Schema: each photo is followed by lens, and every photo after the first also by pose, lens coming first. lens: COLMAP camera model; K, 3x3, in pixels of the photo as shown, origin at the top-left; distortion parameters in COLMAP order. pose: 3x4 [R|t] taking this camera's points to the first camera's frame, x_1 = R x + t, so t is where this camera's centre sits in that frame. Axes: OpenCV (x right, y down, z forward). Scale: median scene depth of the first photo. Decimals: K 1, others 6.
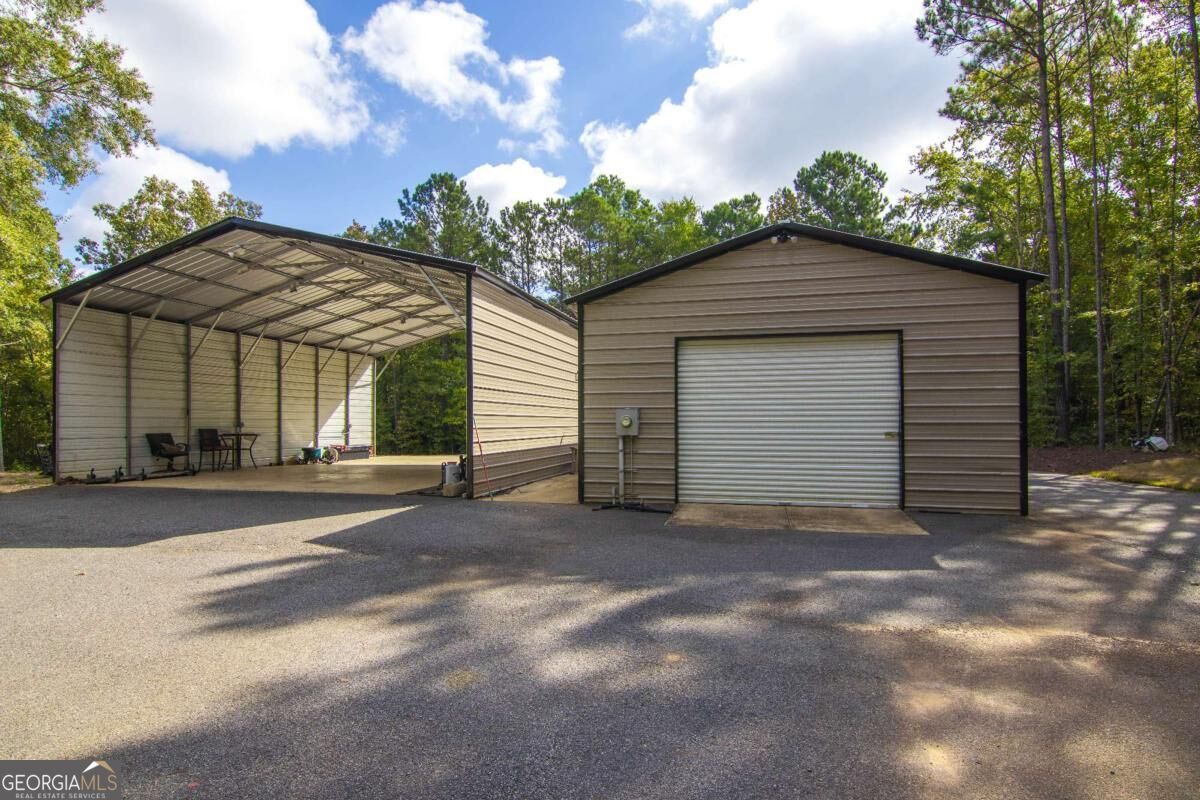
lens RADIAL K [[609.6, 0, 601.1], [0, 609.6, 419.7], [0, 0, 1]] dist [0.002248, -0.020549]
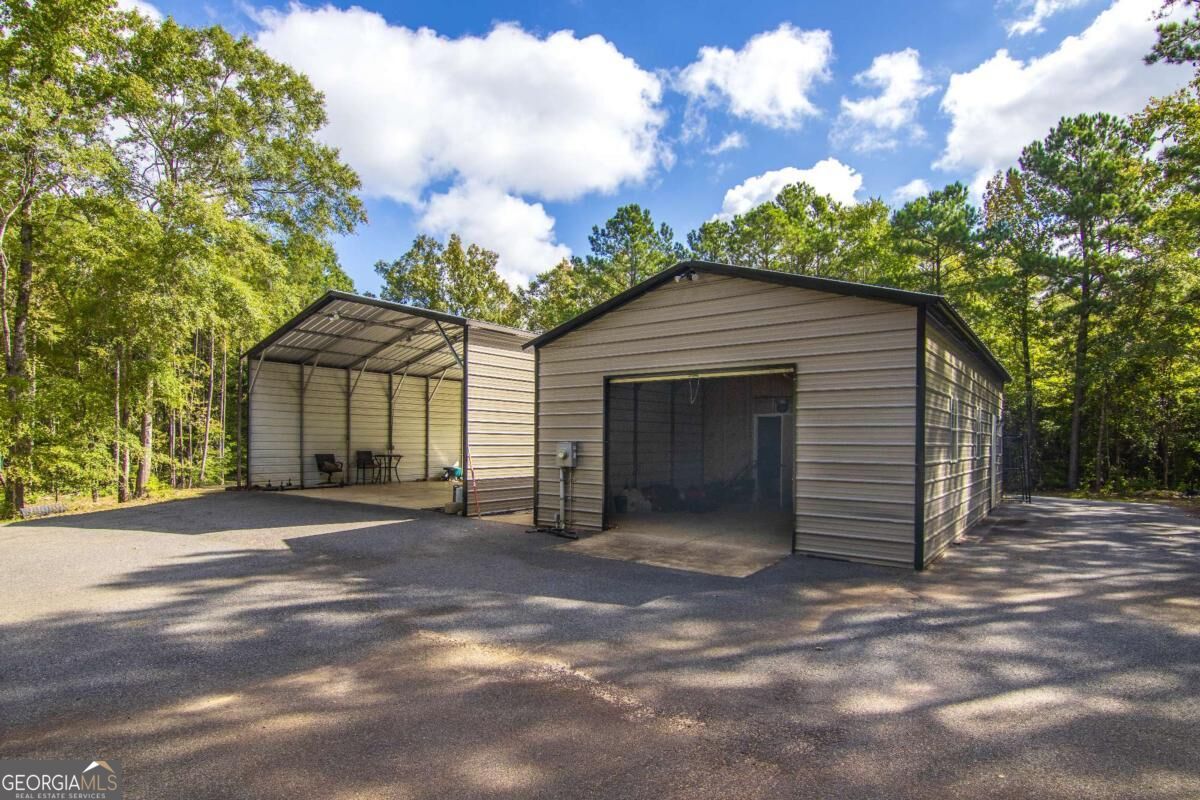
lens RADIAL K [[623.1, 0, 601.0], [0, 623.1, 436.9], [0, 0, 1]] dist [0.000194, -0.012592]
pose [[0.922194, 0.006038, -0.386681, 0.321687], [-0.007472, 0.999970, -0.002206, -0.015350], [0.386656, 0.004924, 0.922211, -0.006585]]
